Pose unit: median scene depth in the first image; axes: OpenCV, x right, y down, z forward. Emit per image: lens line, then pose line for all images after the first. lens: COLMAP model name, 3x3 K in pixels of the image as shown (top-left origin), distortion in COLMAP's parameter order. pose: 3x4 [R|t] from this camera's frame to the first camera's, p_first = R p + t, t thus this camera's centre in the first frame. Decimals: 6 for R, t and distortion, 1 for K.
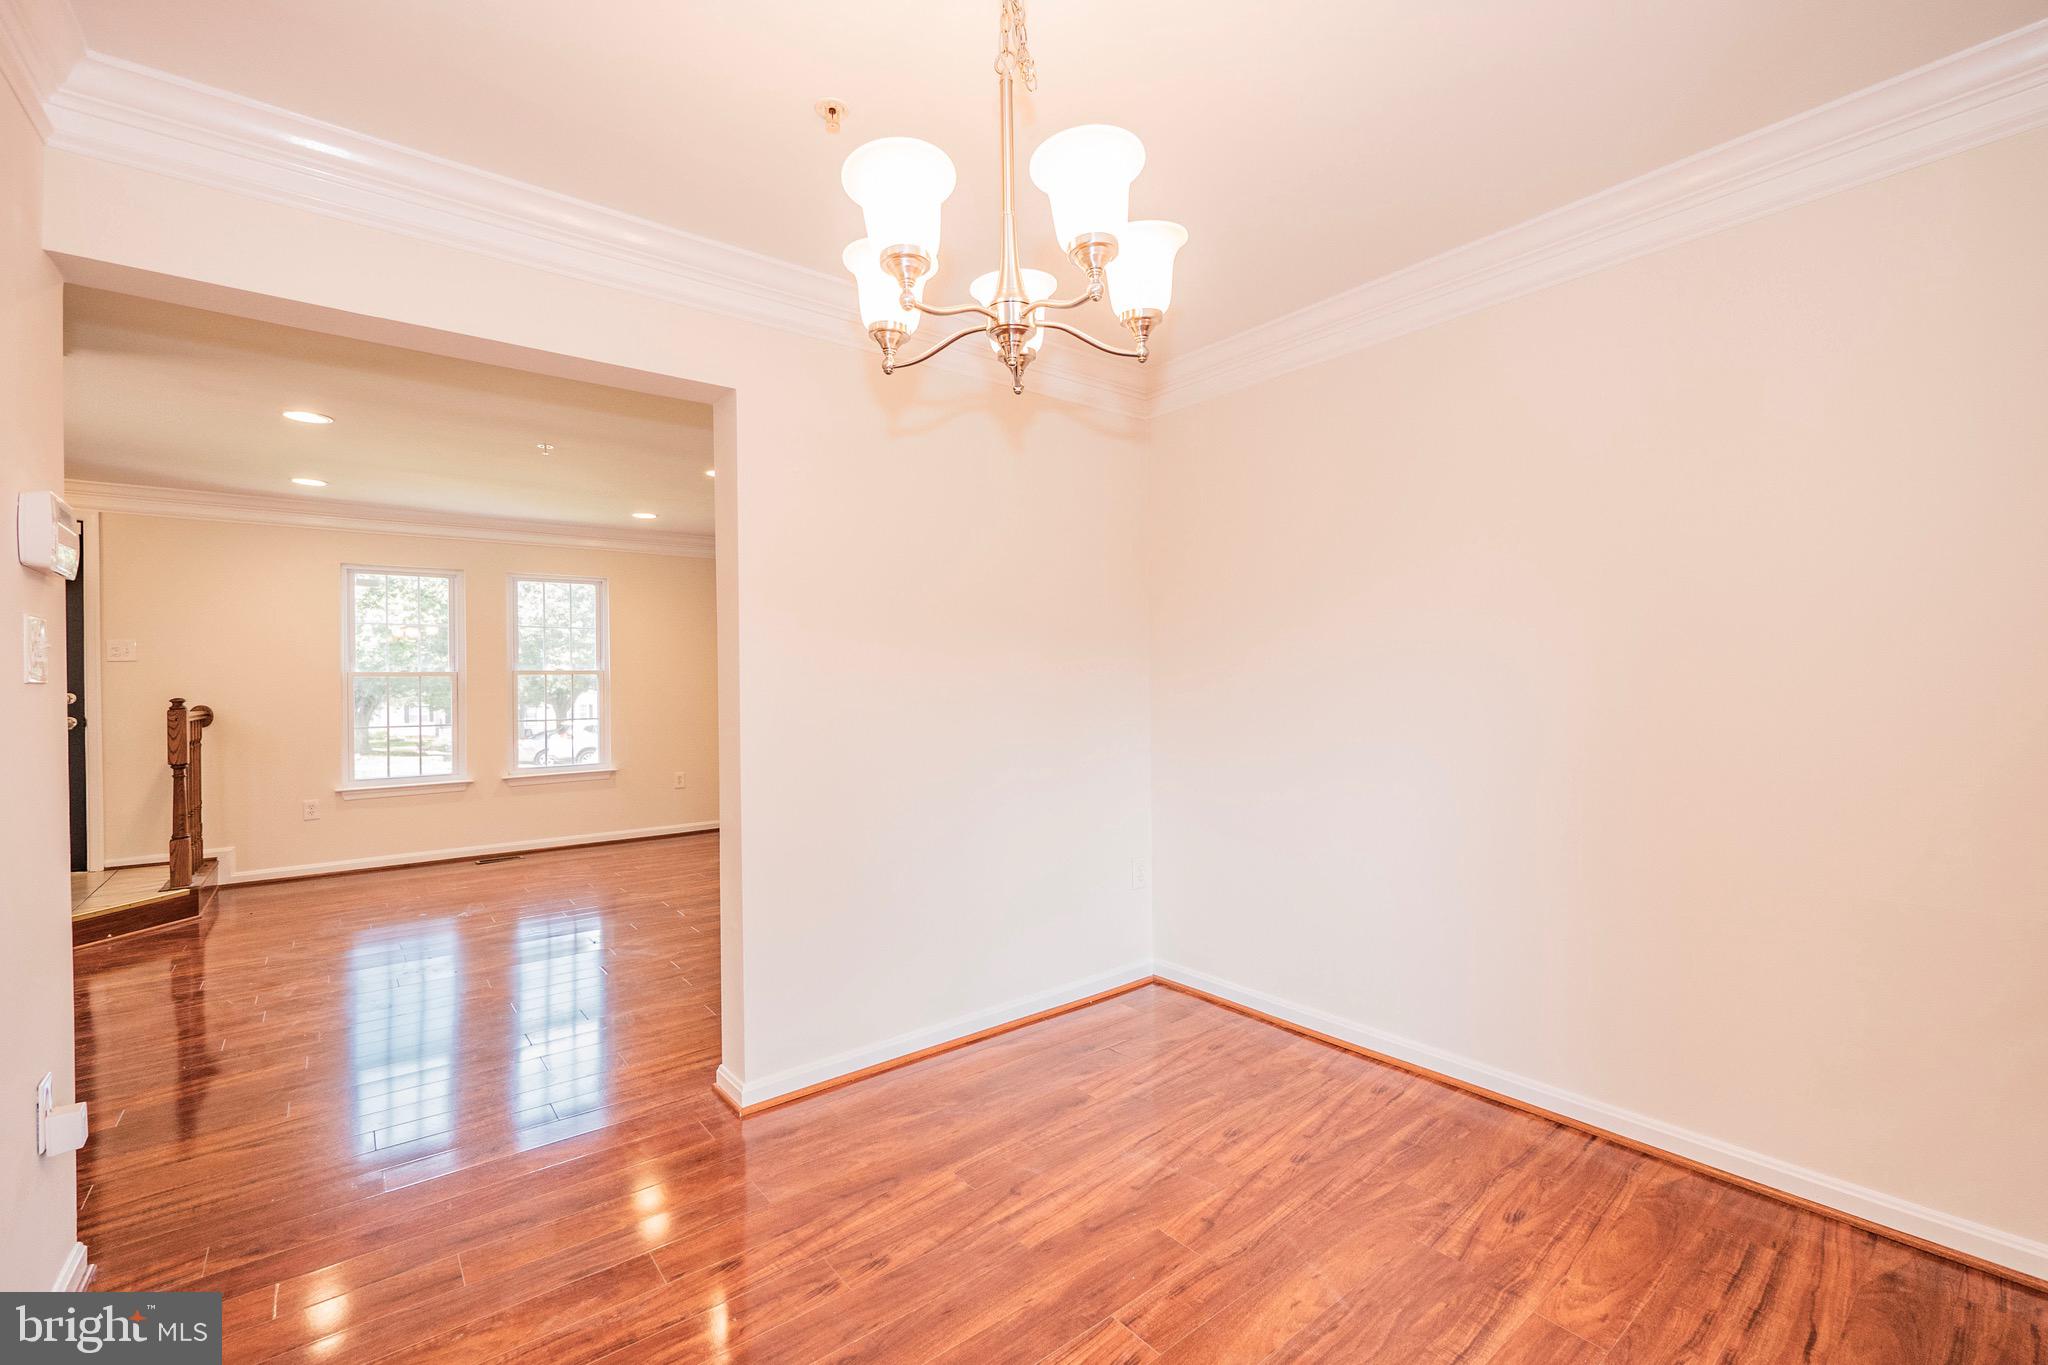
lens RADIAL K [[872.9, 0, 1025.2], [0, 872.9, 678.4], [0, 0, 1]] dist [-0.005743, 0.000125]
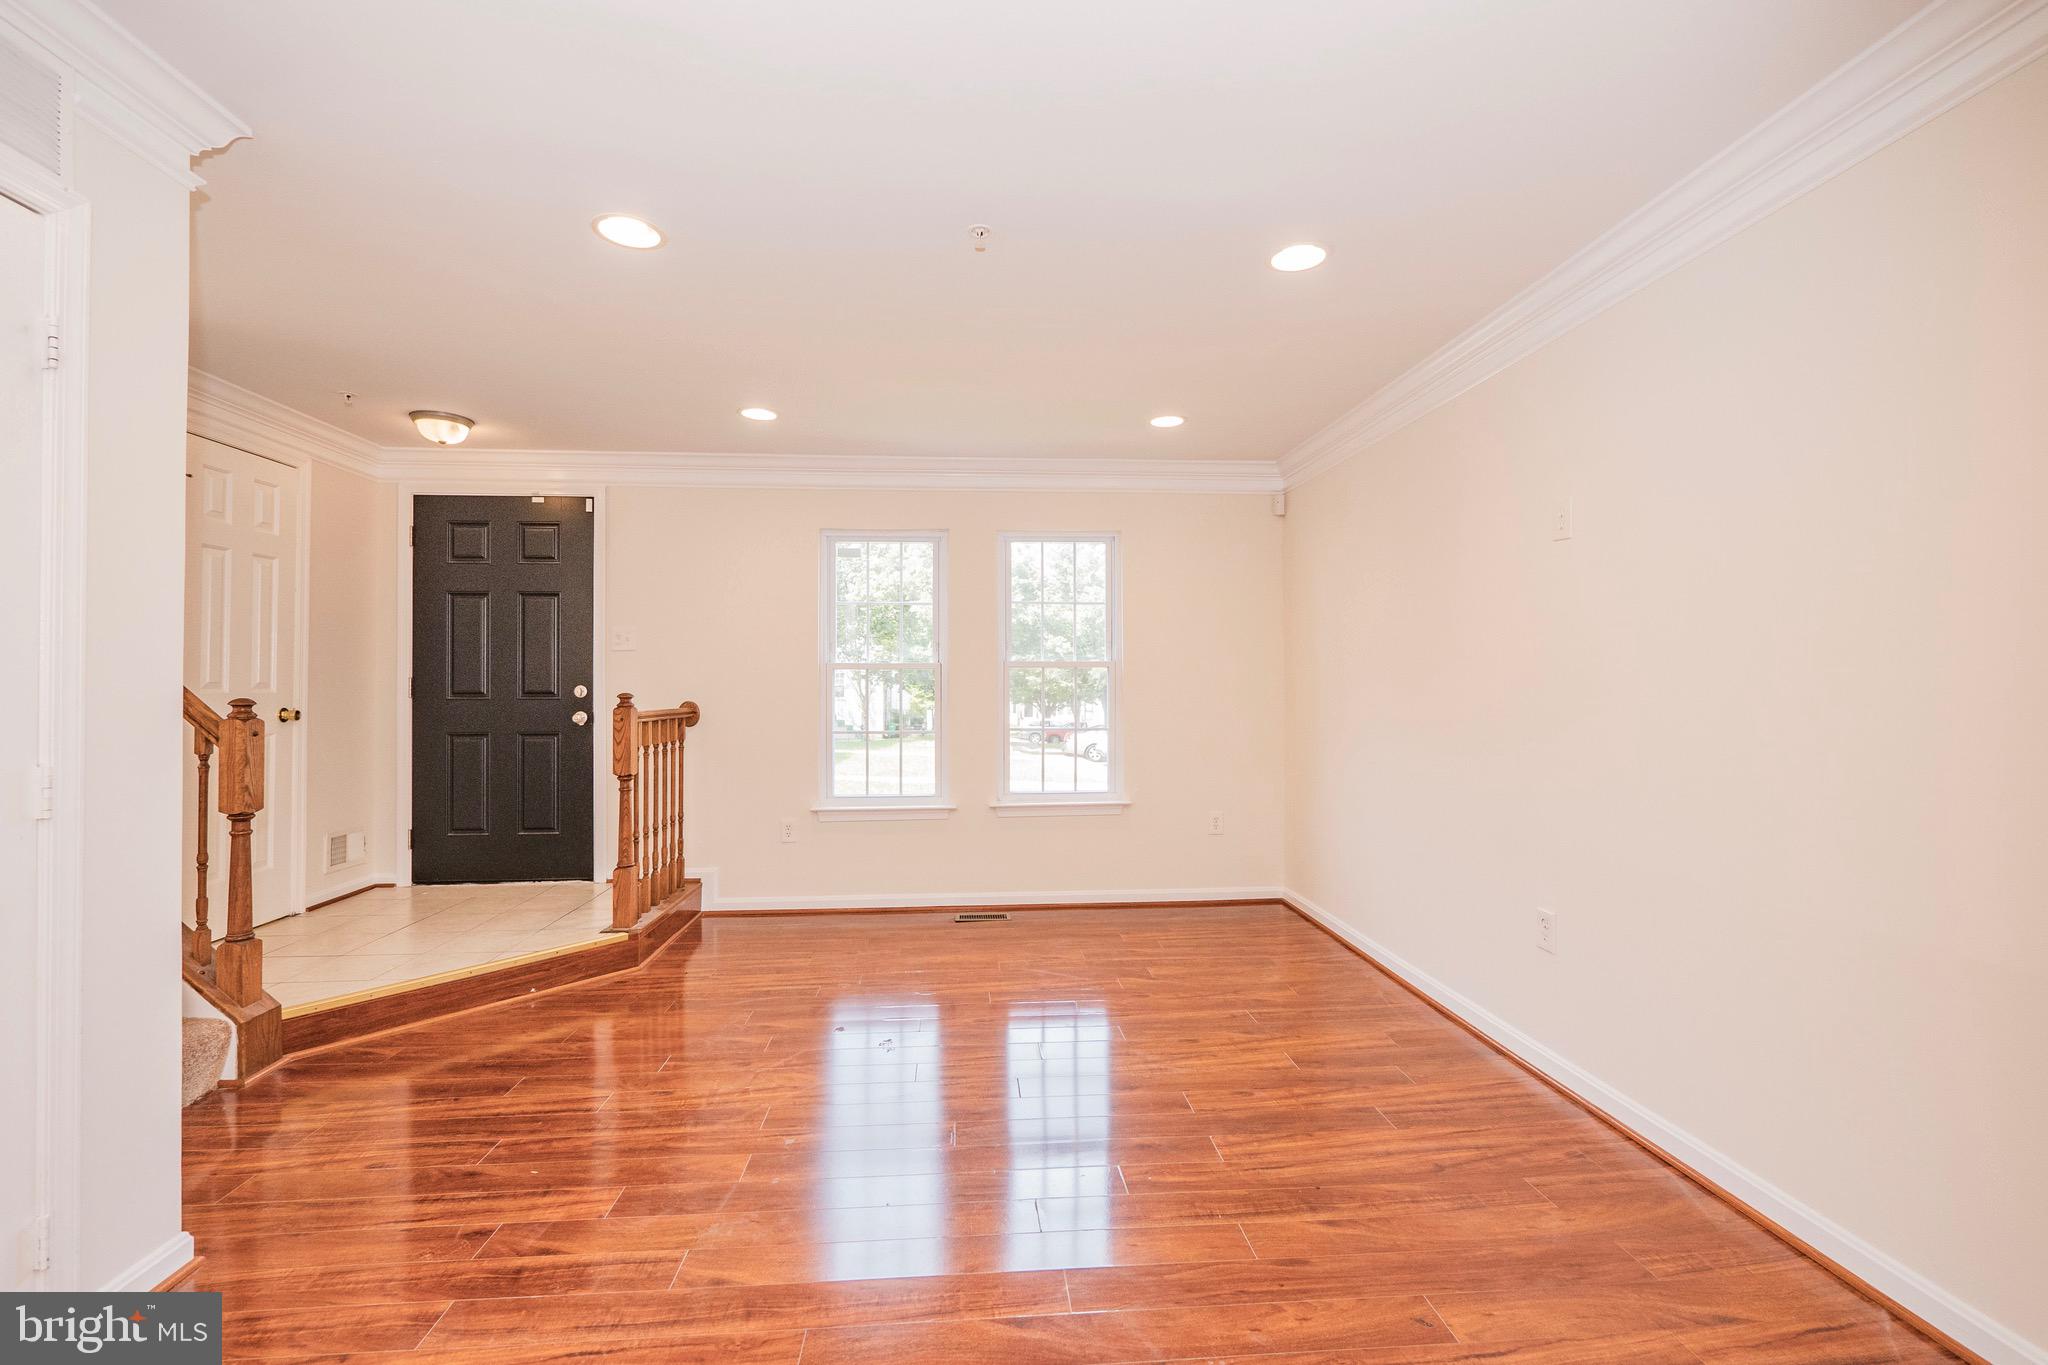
lens RADIAL K [[867.7, 0, 1024.1], [0, 867.7, 676.1], [0, 0, 1]] dist [-0.005920, 0.000390]
pose [[0.827277, 0.002331, -0.561789, -0.371130], [-0.003353, 0.999994, -0.000788, 0.010942], [0.561784, 0.002535, 0.827280, 0.929934]]
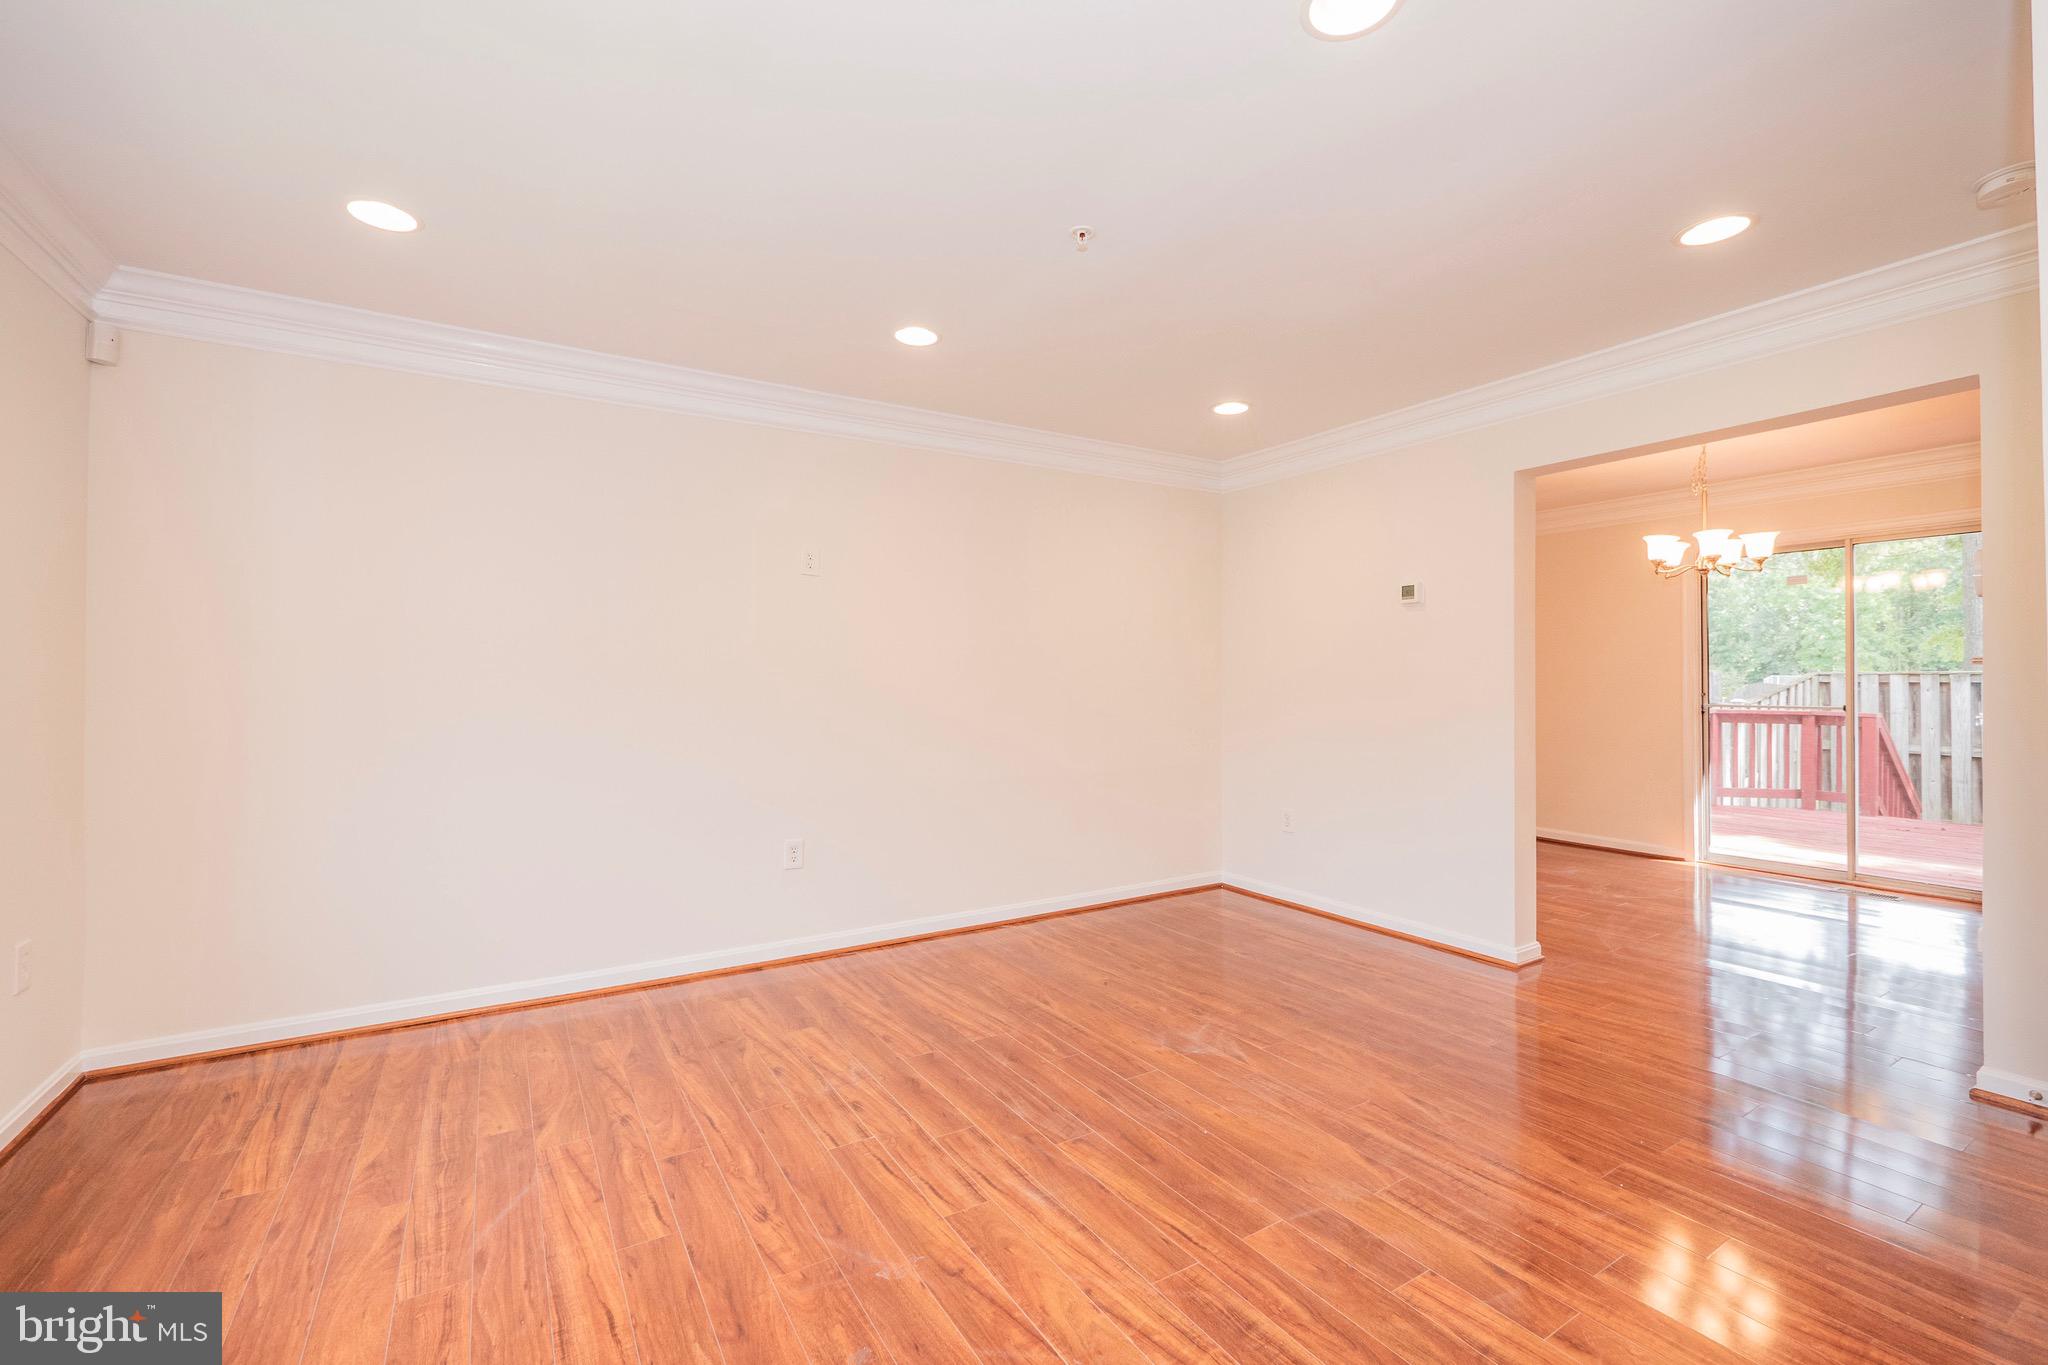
lens RADIAL K [[867.7, 0, 1024.1], [0, 867.7, 676.1], [0, 0, 1]] dist [-0.005920, 0.000390]
pose [[0.122098, 0.015096, 0.992403, -1.757691], [-0.004837, 0.999882, -0.014614, 0.036126], [-0.992506, -0.003016, 0.122157, 1.558934]]
